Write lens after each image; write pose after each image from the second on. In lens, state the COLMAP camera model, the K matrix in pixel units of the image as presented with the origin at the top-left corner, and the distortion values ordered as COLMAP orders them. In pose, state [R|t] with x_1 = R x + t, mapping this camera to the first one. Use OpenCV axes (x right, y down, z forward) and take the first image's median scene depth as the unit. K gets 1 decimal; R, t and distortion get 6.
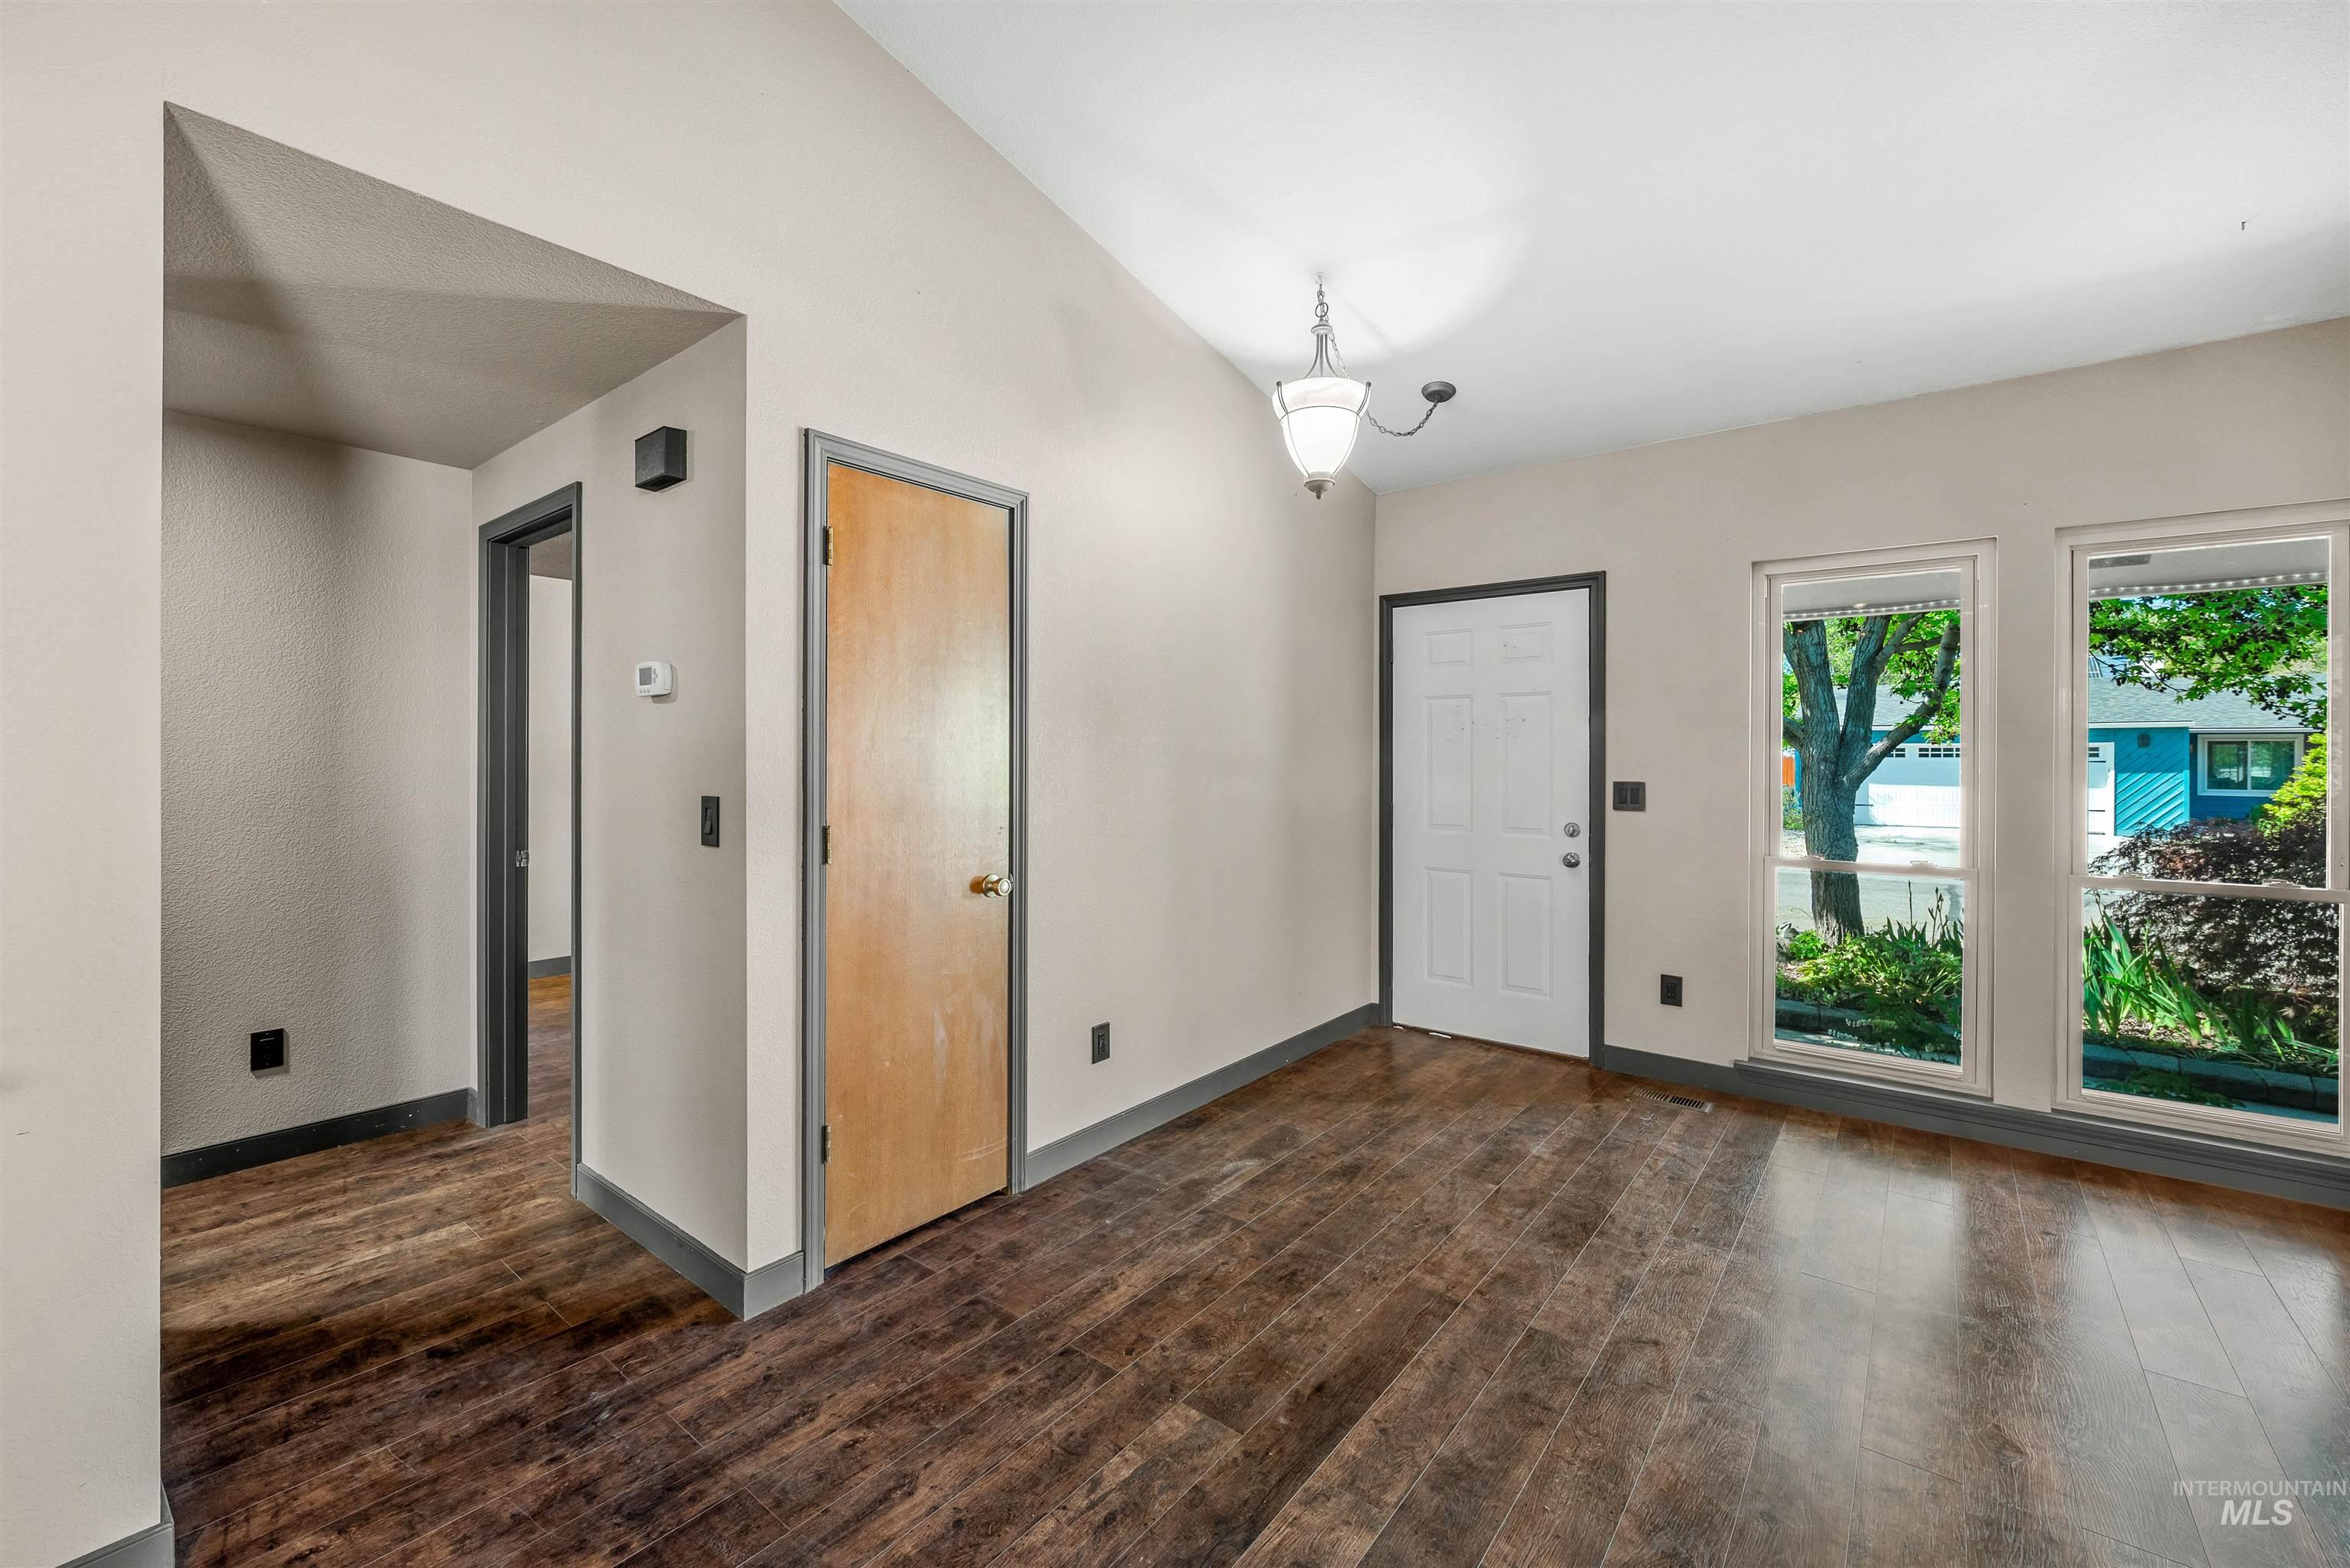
lens RADIAL K [[954.4, 0, 1177.8], [0, 954.4, 753.7], [0, 0, 1]] dist [-0.003668, -0.001177]
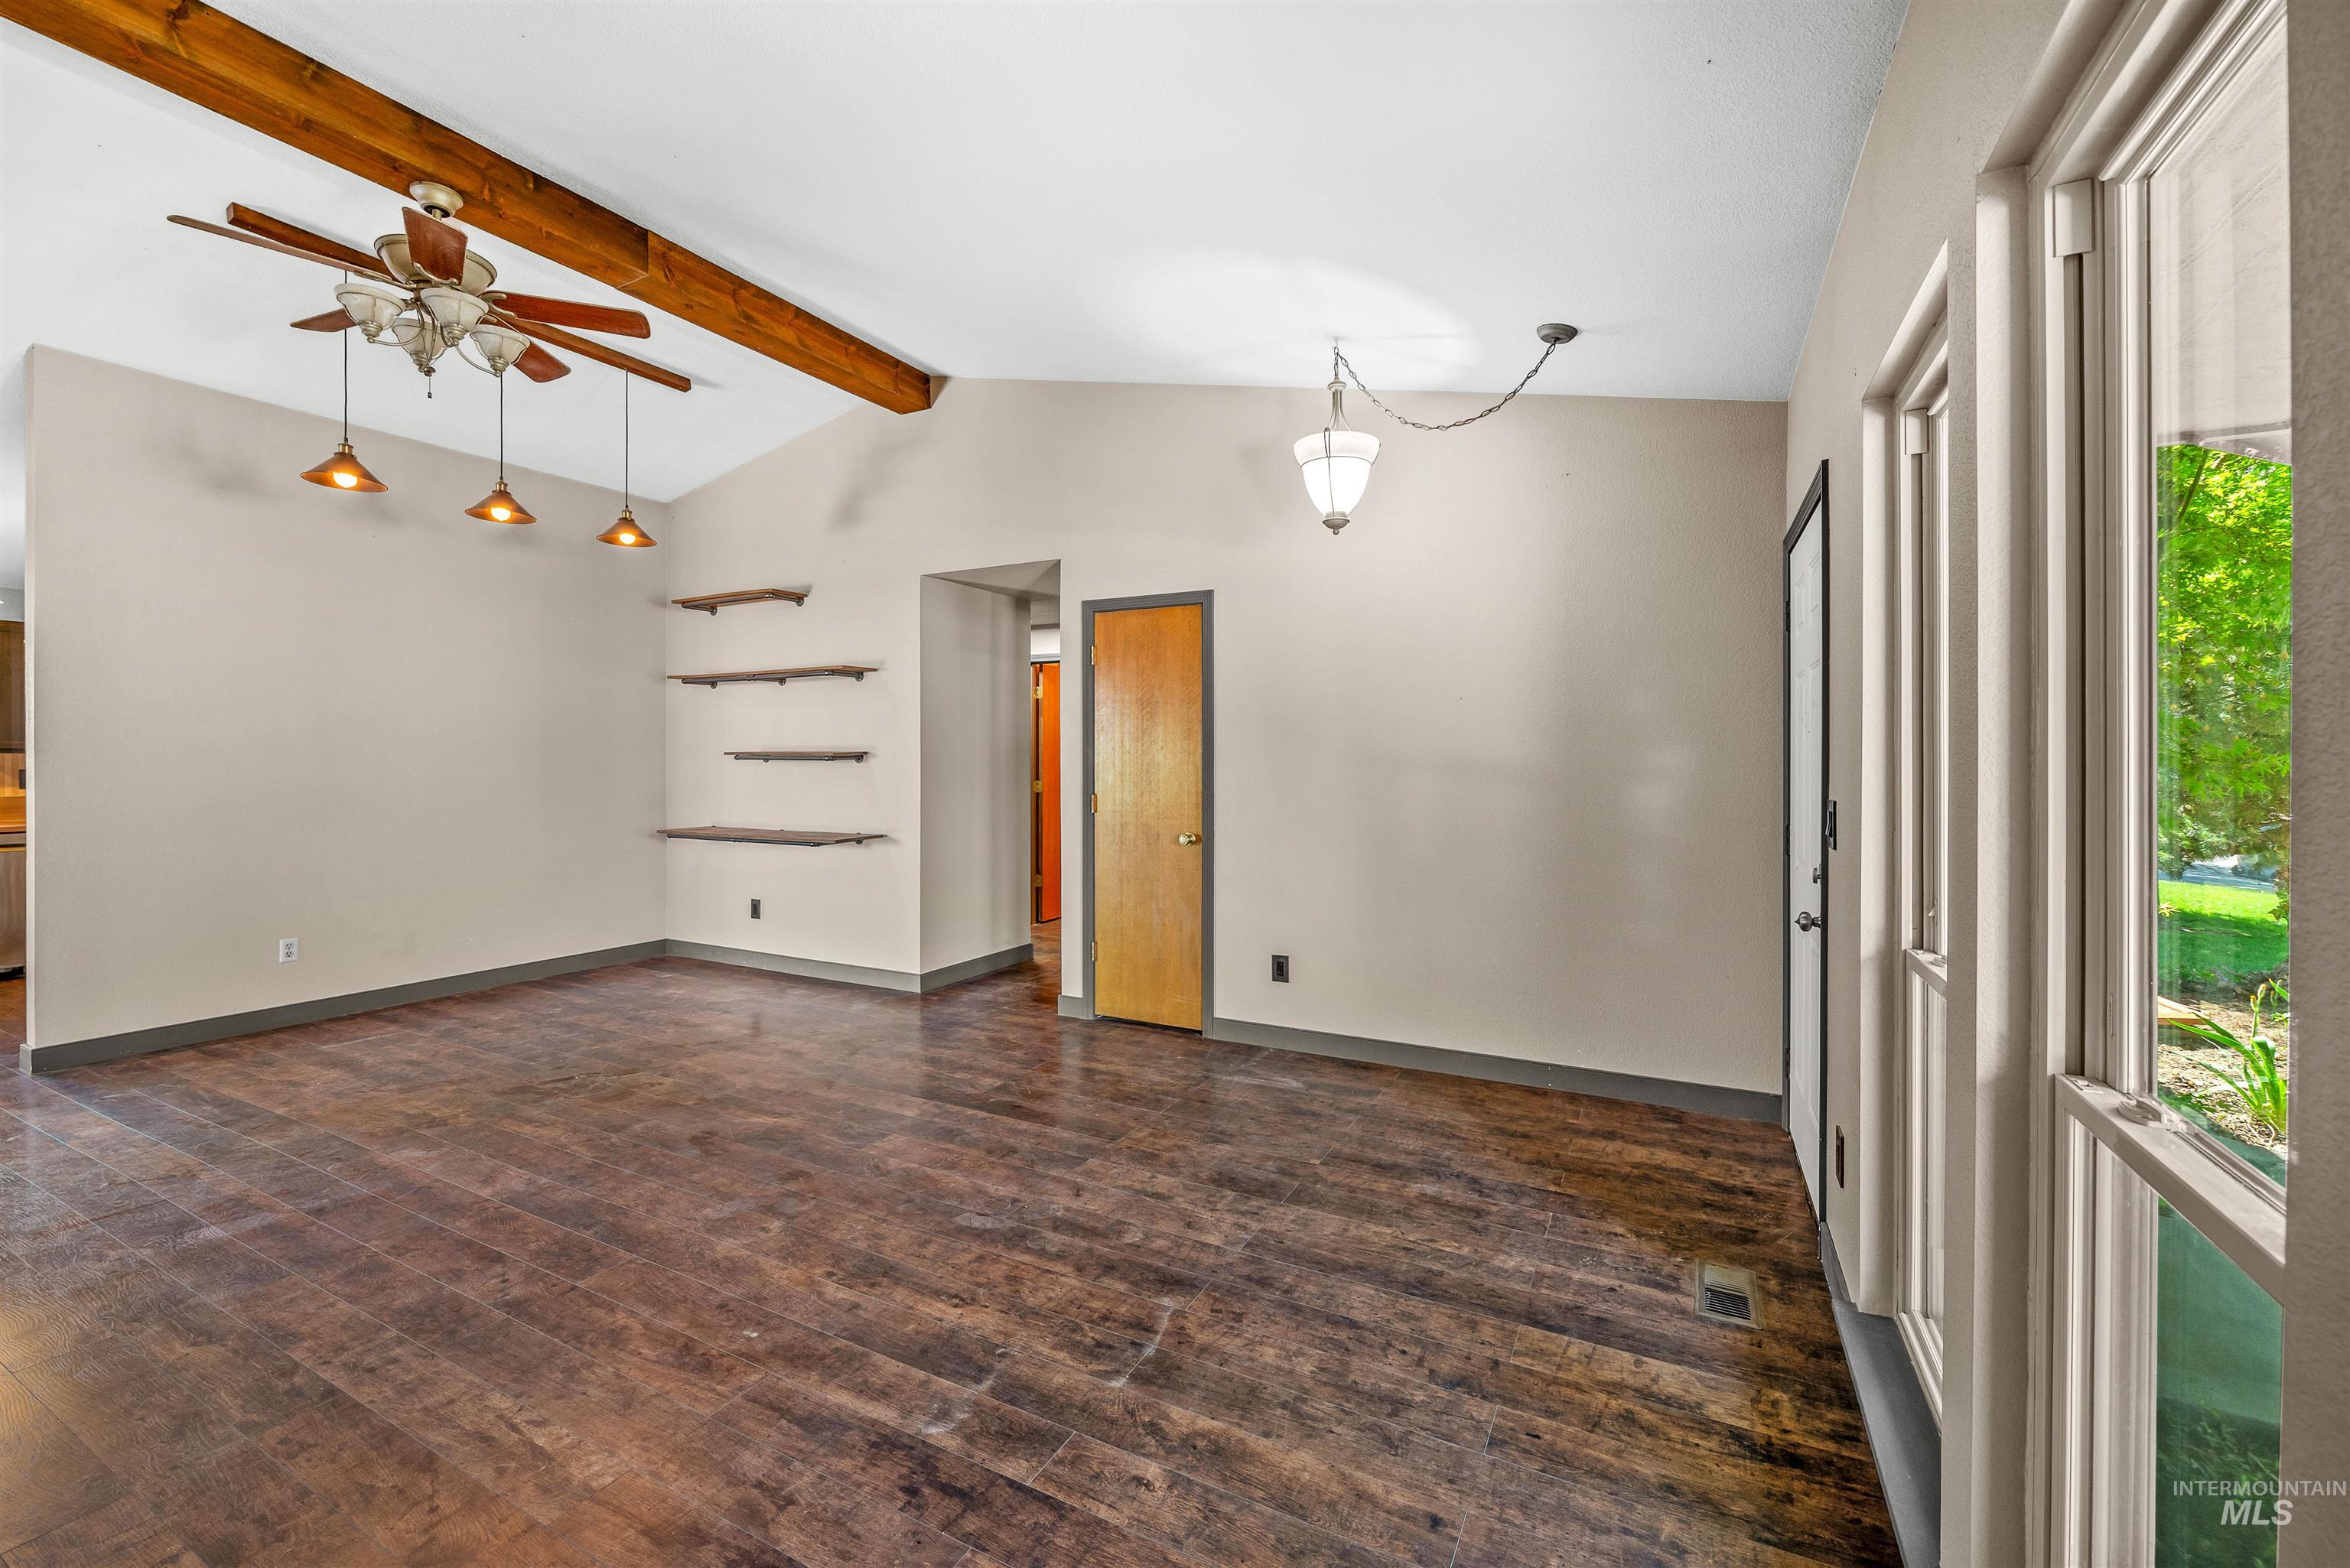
lens RADIAL K [[954.4, 0, 1177.7], [0, 954.4, 772.0], [0, 0, 1]] dist [-0.003668, -0.001177]
pose [[0.191102, 0.010936, -0.981509, 1.339454], [0.001069, 0.999935, 0.011349, 0.003172], [0.981570, -0.003218, 0.191078, 0.639692]]
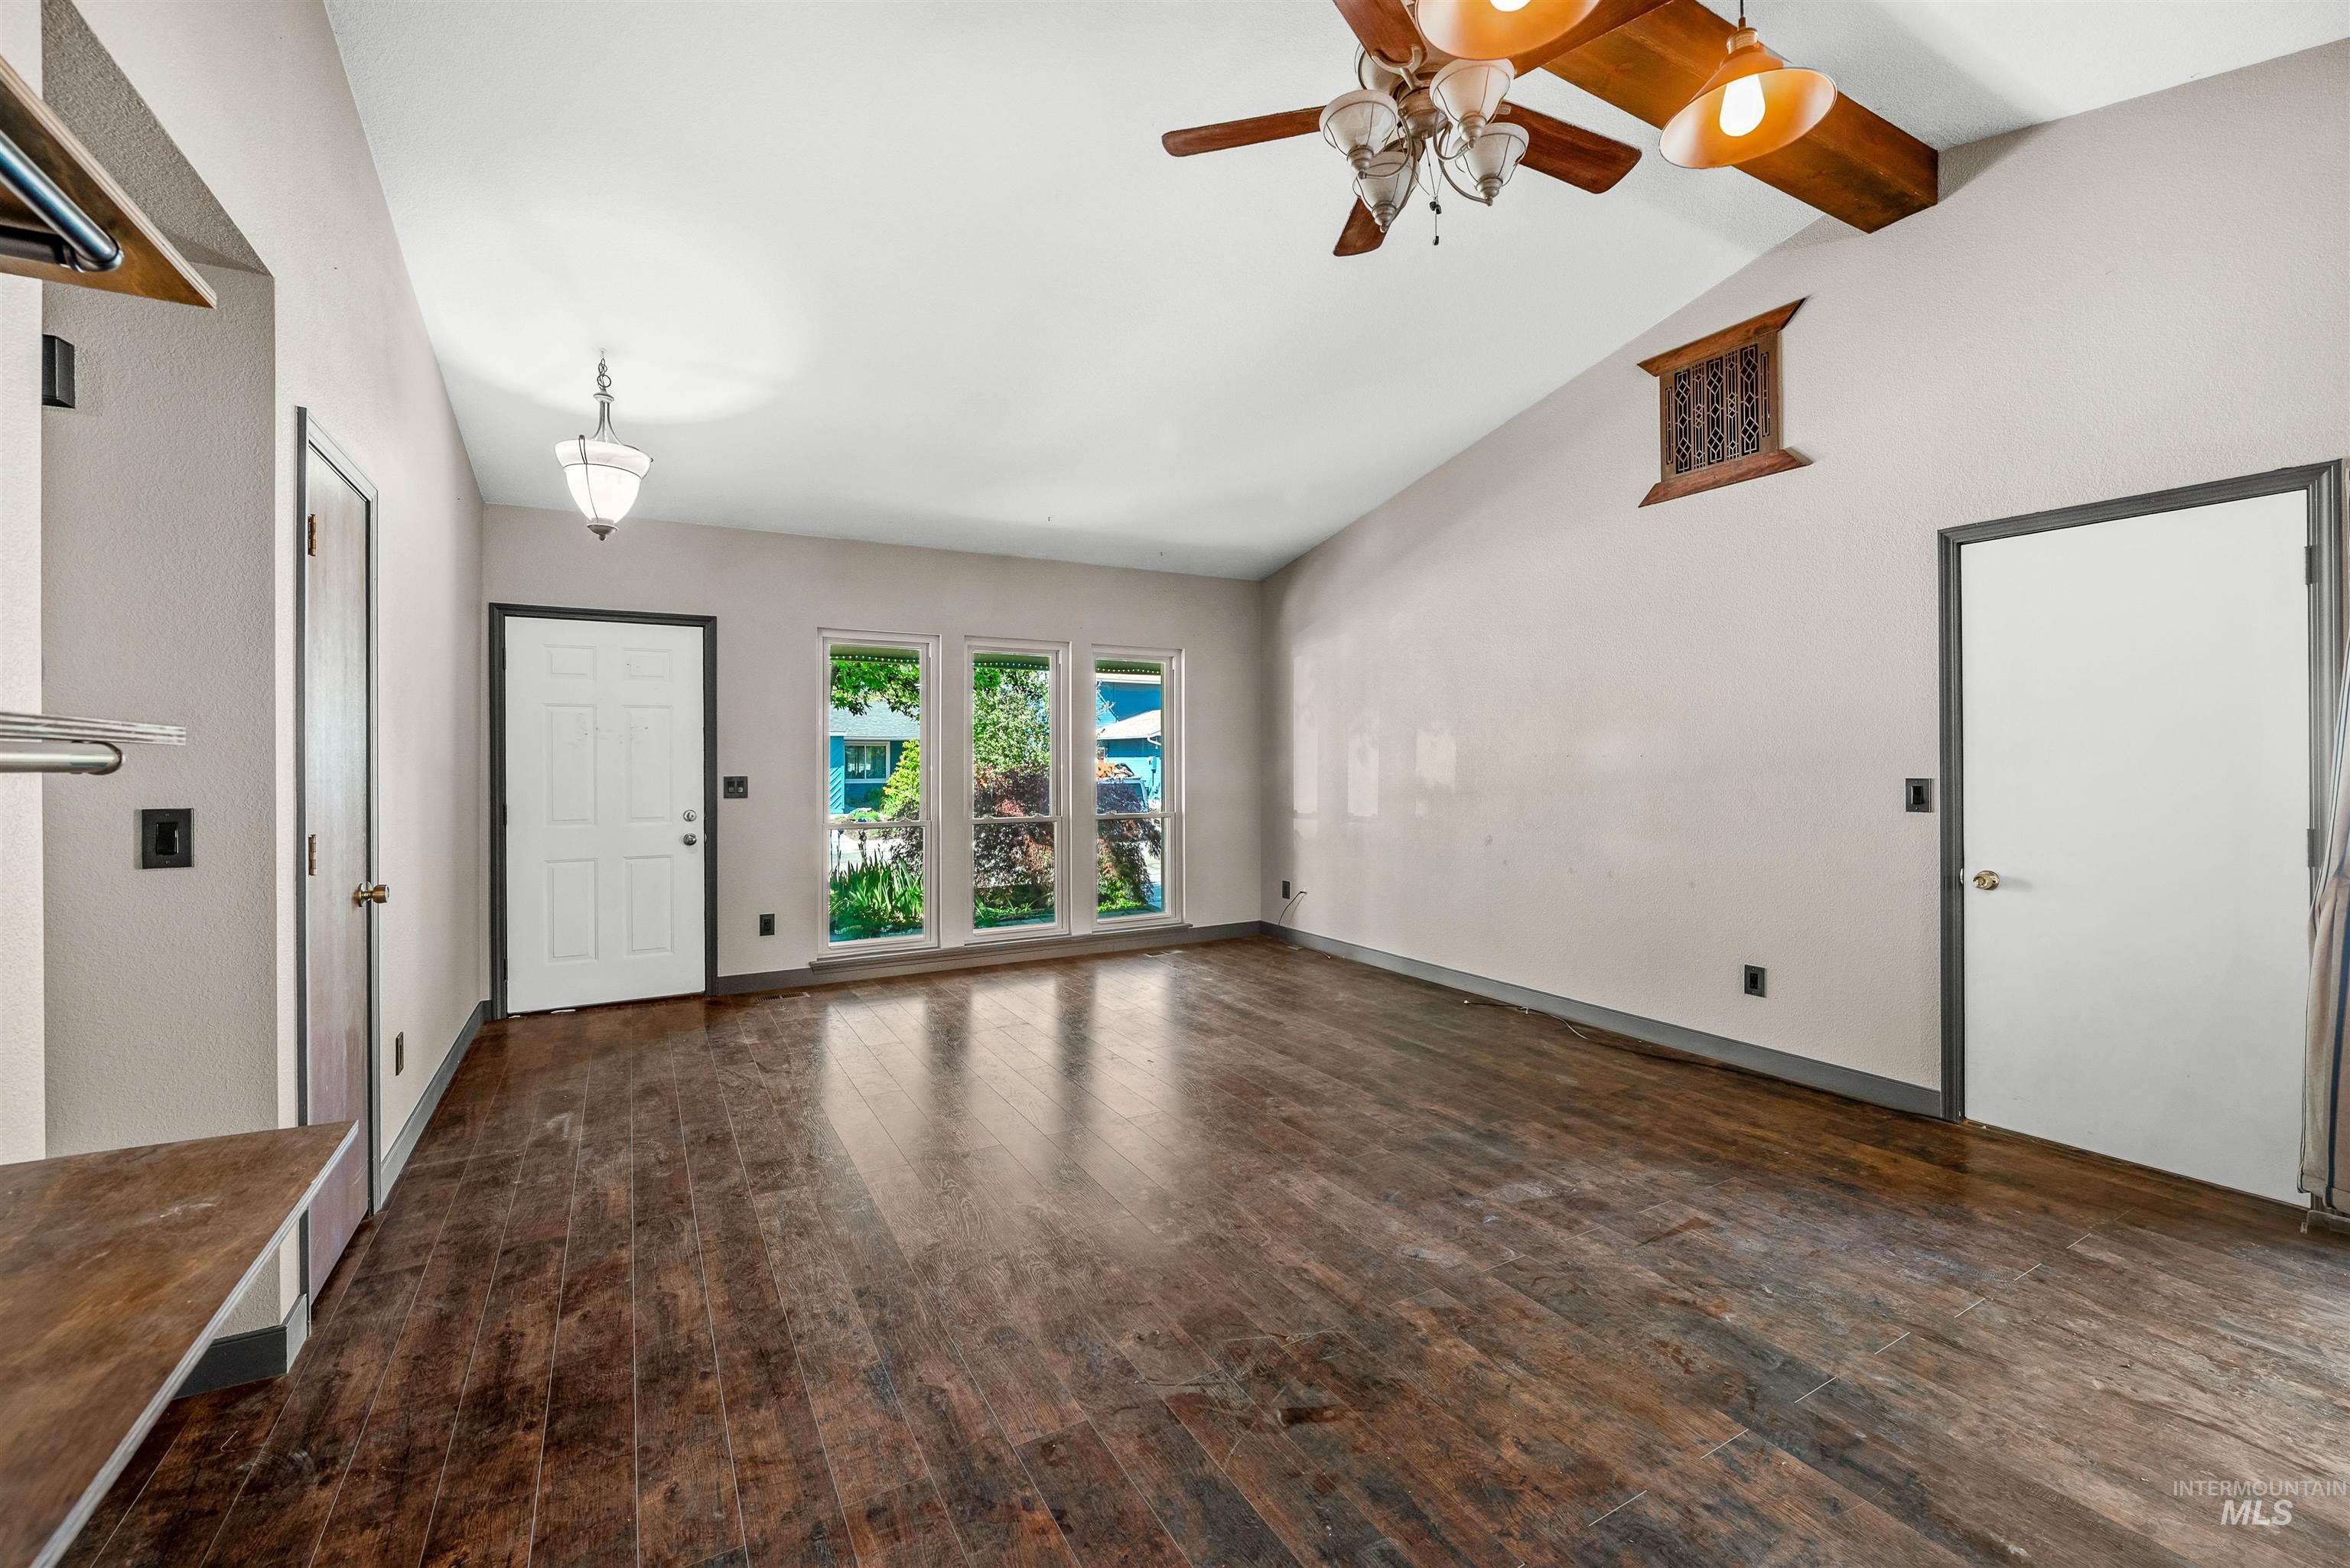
lens RADIAL K [[954.4, 0, 1164.0], [0, 954.4, 754.0], [0, 0, 1]] dist [-0.003668, -0.001177]
pose [[0.383419, 0.000009, 0.923575, -0.733485], [0.001331, 0.999999, -0.000562, -0.001599], [-0.923574, 0.001445, 0.383418, -0.102509]]
